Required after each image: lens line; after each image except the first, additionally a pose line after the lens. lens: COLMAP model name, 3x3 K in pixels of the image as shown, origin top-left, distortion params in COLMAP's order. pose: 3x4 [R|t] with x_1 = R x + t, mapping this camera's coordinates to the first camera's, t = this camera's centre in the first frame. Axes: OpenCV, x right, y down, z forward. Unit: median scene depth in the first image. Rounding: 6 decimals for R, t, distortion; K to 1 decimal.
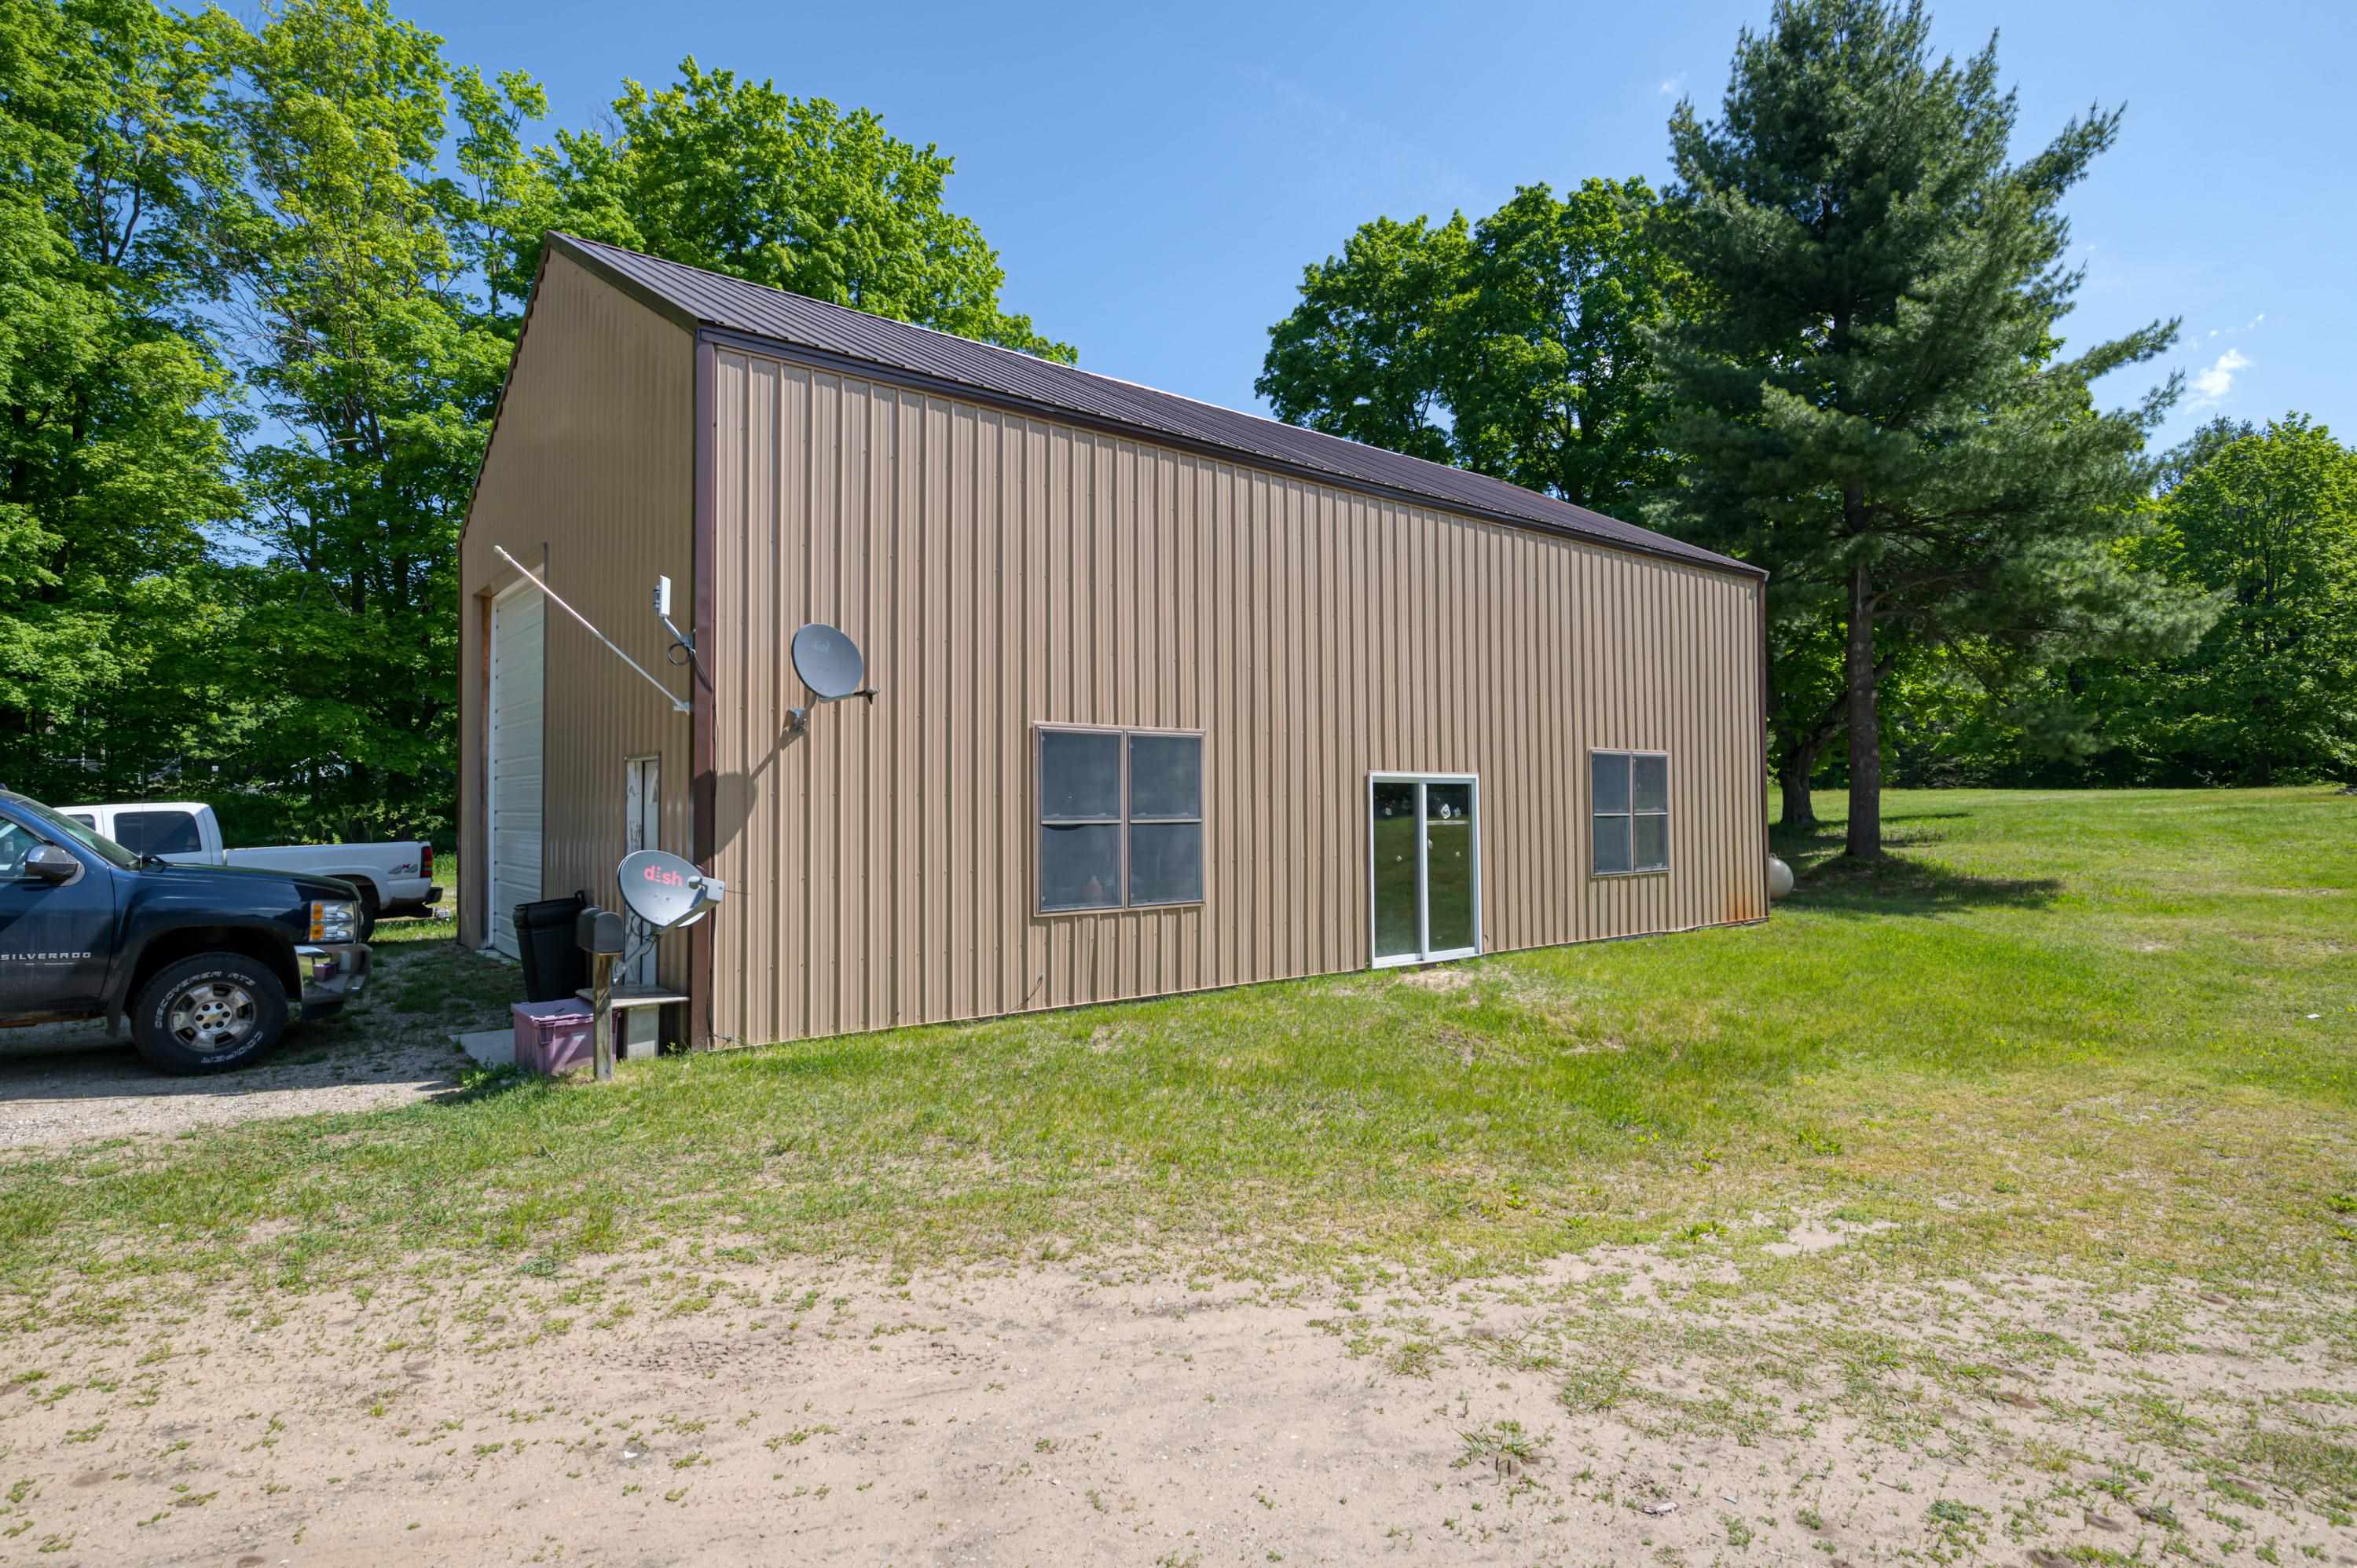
lens RADIAL K [[1265.2, 0, 1195.9], [0, 1265.2, 772.2], [0, 0, 1]] dist [0.007289, -0.005944]
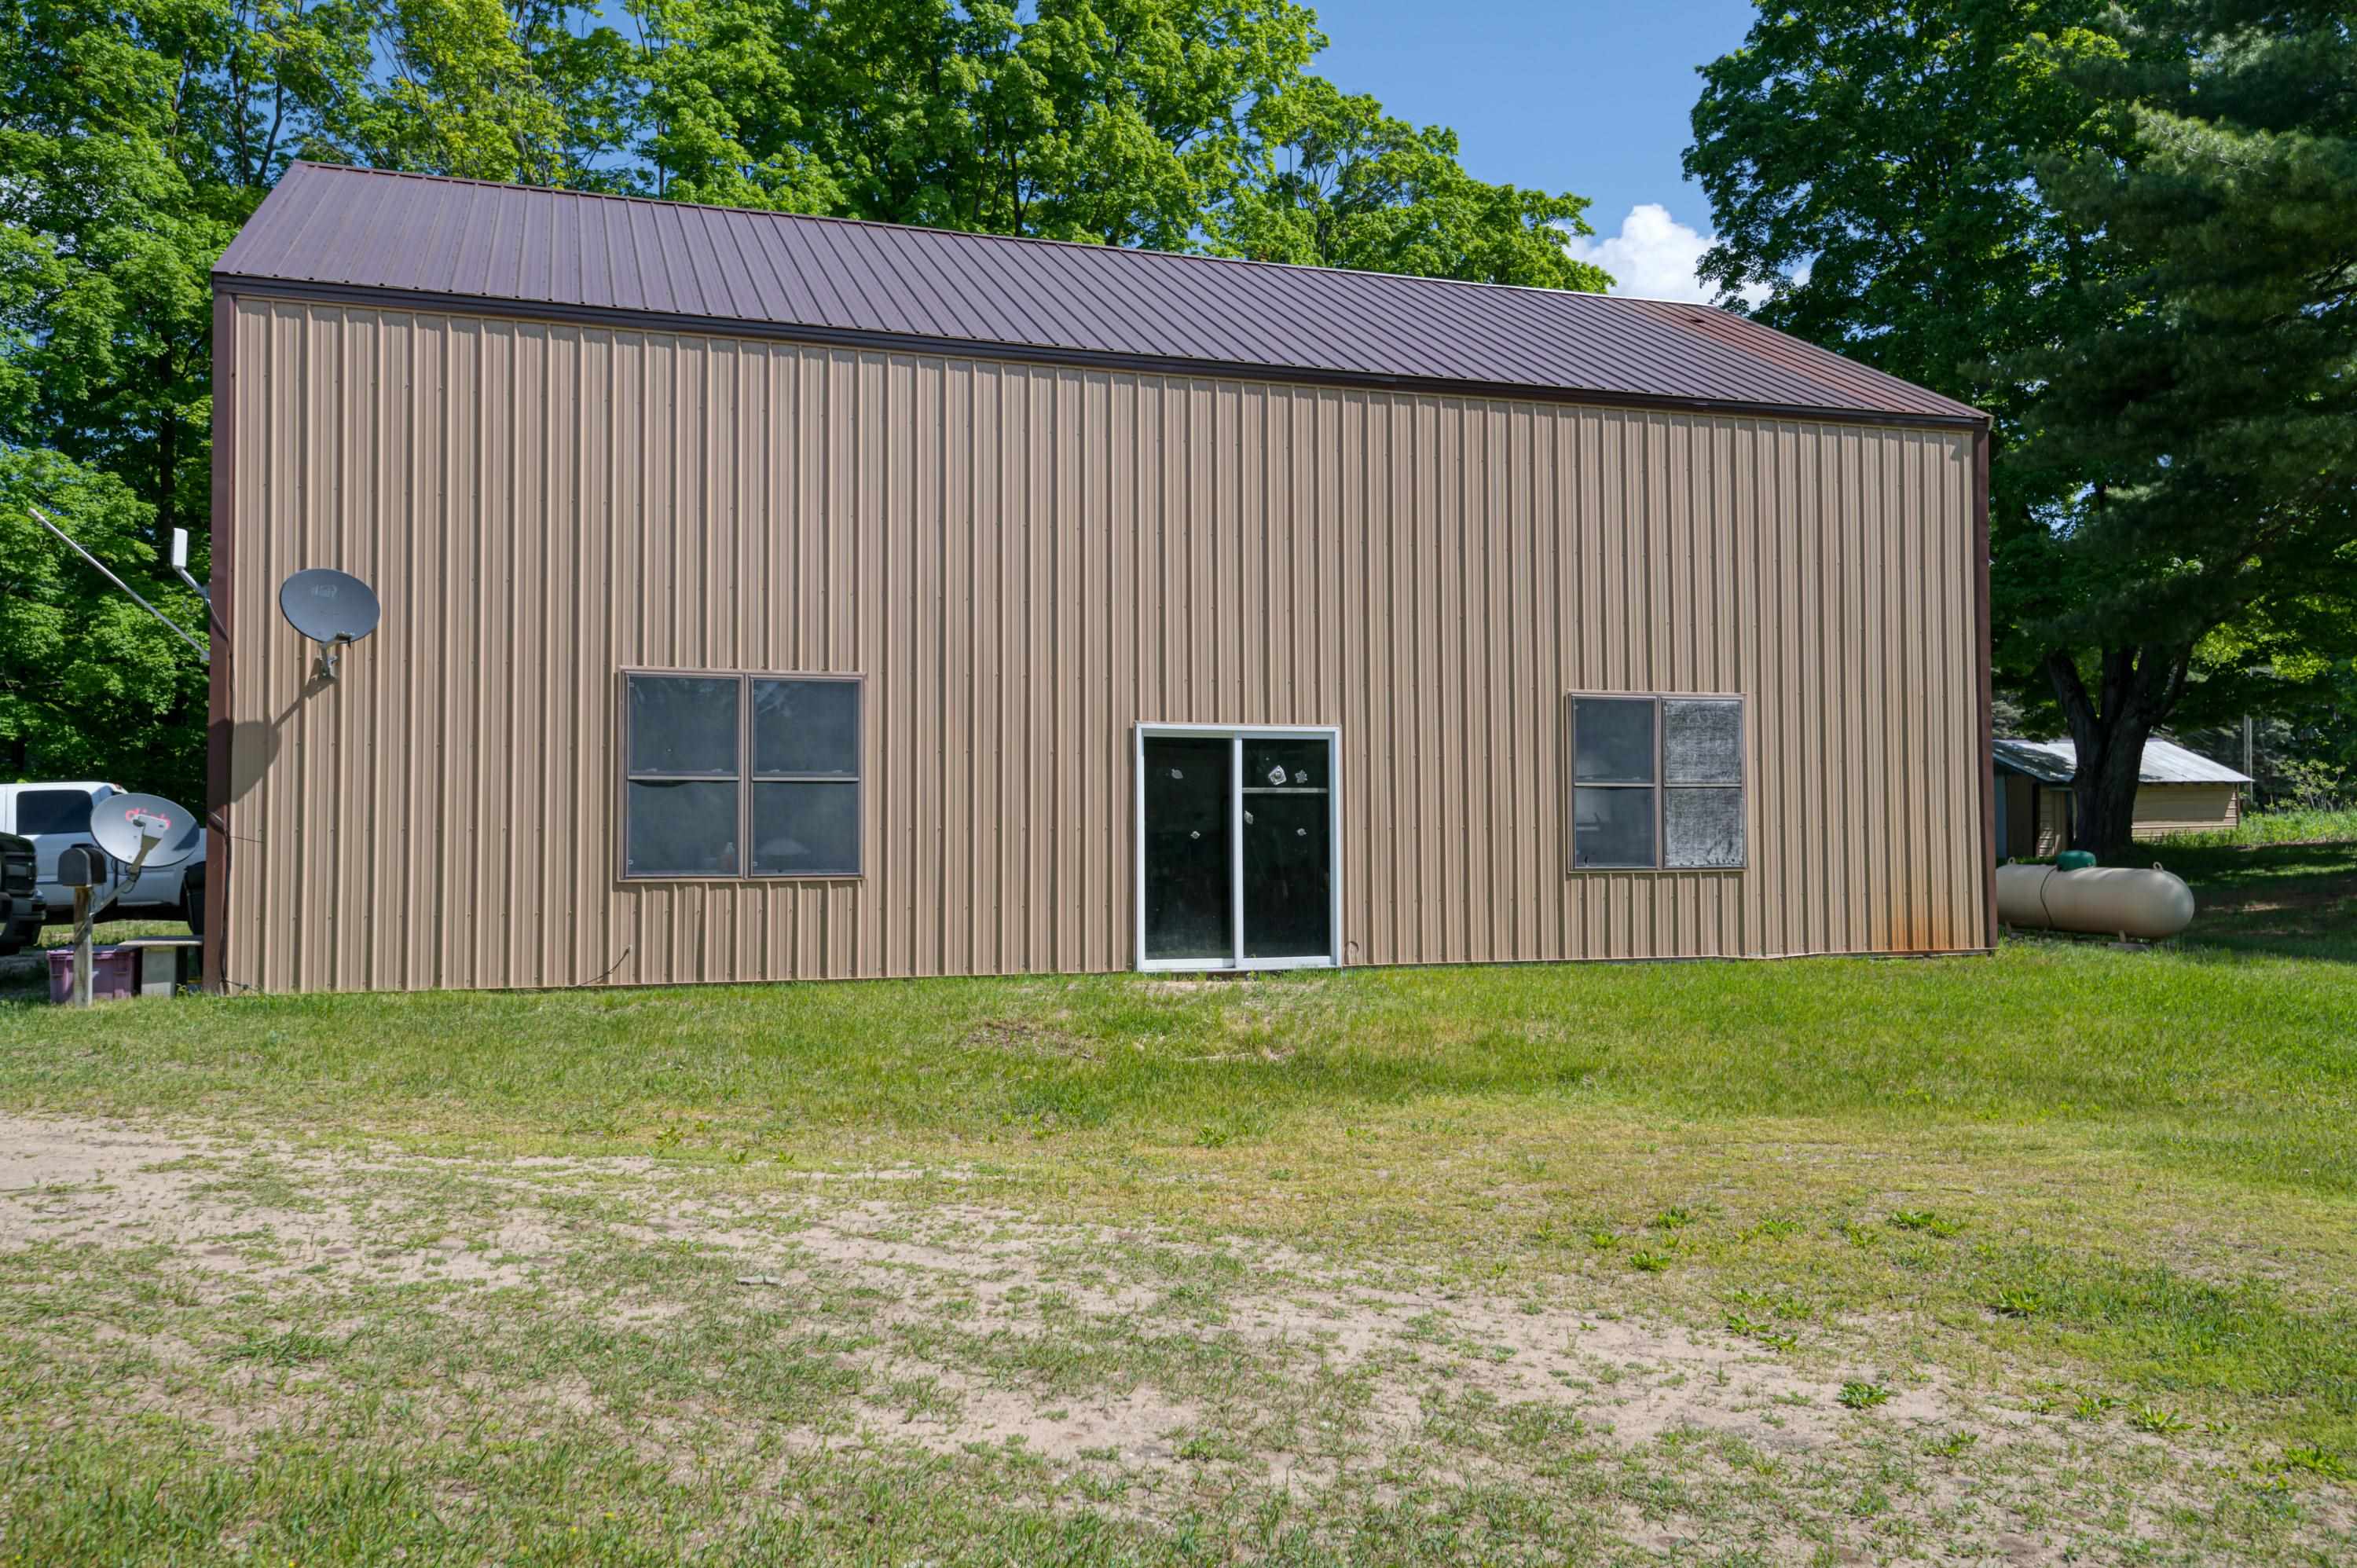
lens RADIAL K [[1993.1, 0, 1176.0], [0, 1993.1, 770.4], [0, 0, 1]] dist [0.034216, 0.005840]
pose [[0.934398, -0.010324, -0.356081, 0.576899], [0.007911, 0.999935, -0.008231, 0.038165], [0.356143, 0.004874, 0.934419, -0.145852]]
